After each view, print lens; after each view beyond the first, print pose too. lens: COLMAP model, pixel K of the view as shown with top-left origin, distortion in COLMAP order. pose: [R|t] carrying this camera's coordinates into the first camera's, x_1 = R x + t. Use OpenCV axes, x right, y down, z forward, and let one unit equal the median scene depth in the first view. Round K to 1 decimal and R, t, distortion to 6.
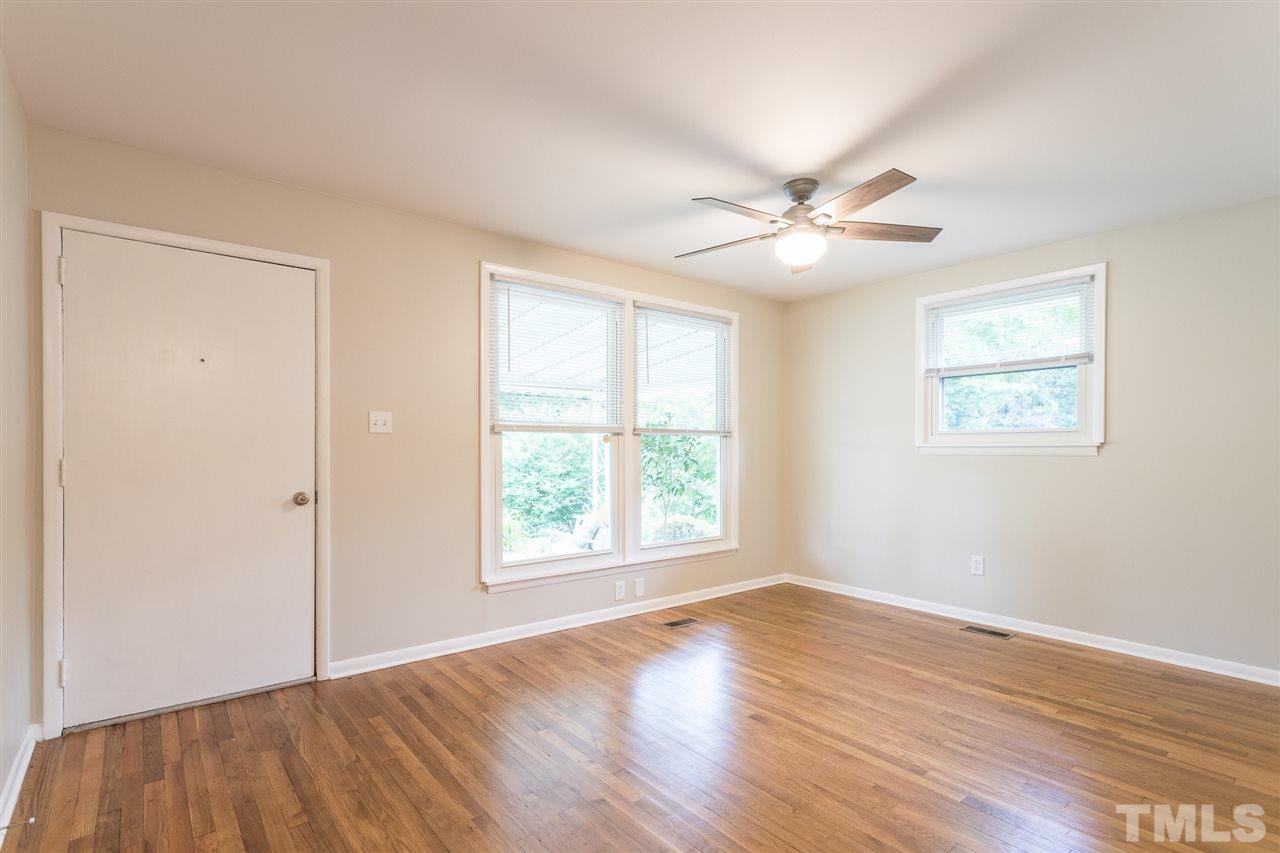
lens RADIAL K [[614.9, 0, 644.5], [0, 614.9, 456.0], [0, 0, 1]] dist [-0.004148, 0.002516]
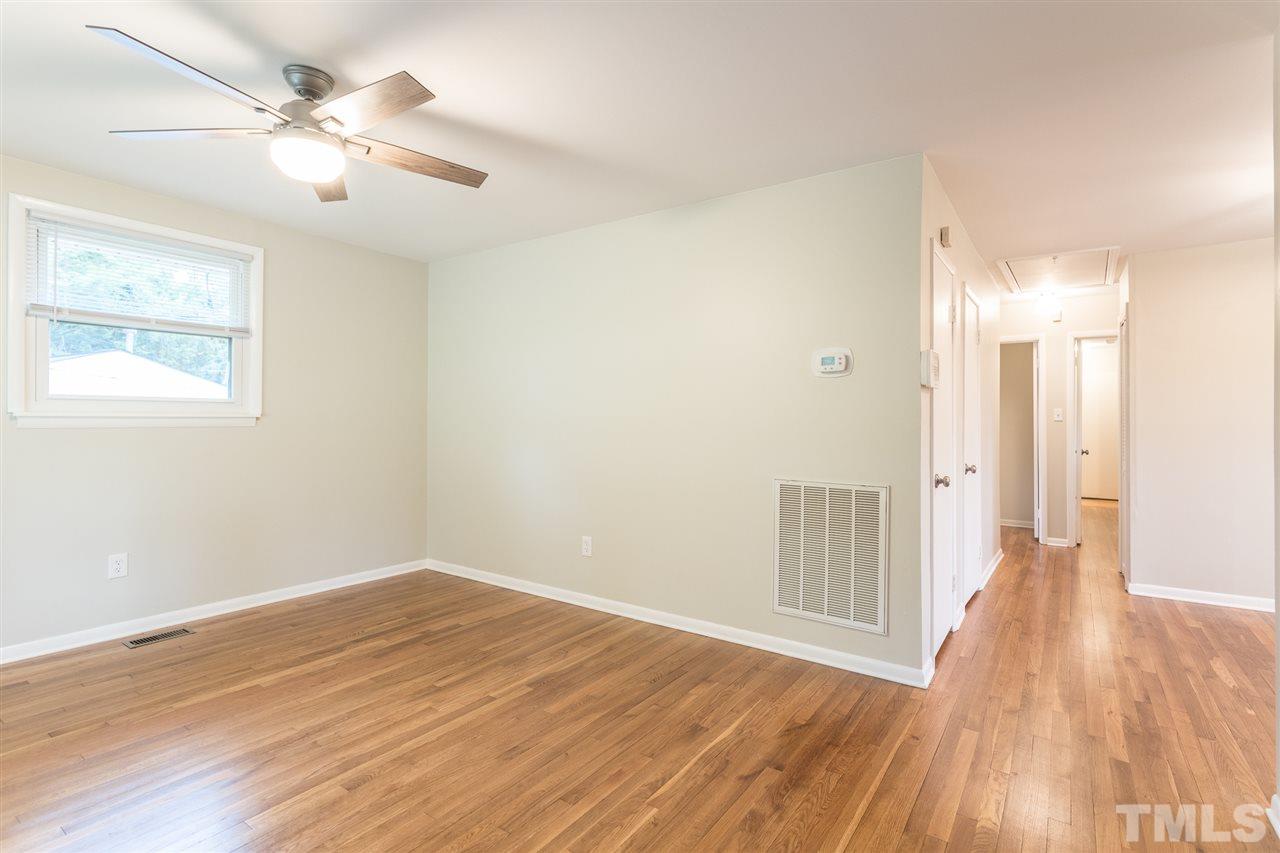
lens RADIAL K [[614.9, 0, 639.1], [0, 614.9, 418.4], [0, 0, 1]] dist [-0.004148, 0.002516]
pose [[-0.271703, -0.002790, 0.962377, -0.523603], [0.004684, 0.999980, 0.004221, -0.017412], [-0.962370, 0.005655, -0.271685, 0.720712]]
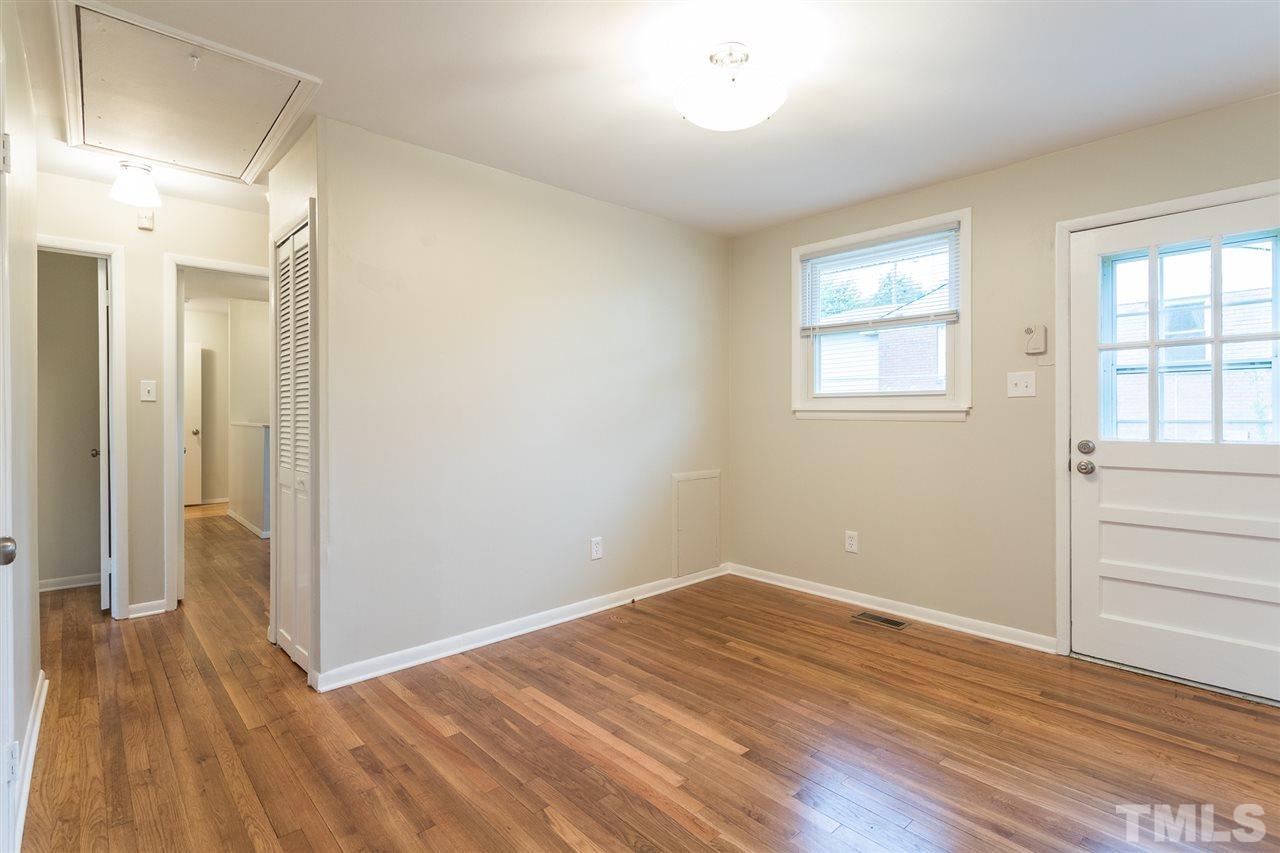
lens RADIAL K [[614.9, 0, 647.7], [0, 614.9, 416.3], [0, 0, 1]] dist [-0.004148, 0.002516]
pose [[-0.998078, -0.006994, -0.061580, 0.112858], [-0.007944, 0.999853, 0.015198, 0.007456], [0.061465, 0.015658, -0.997986, 0.126264]]
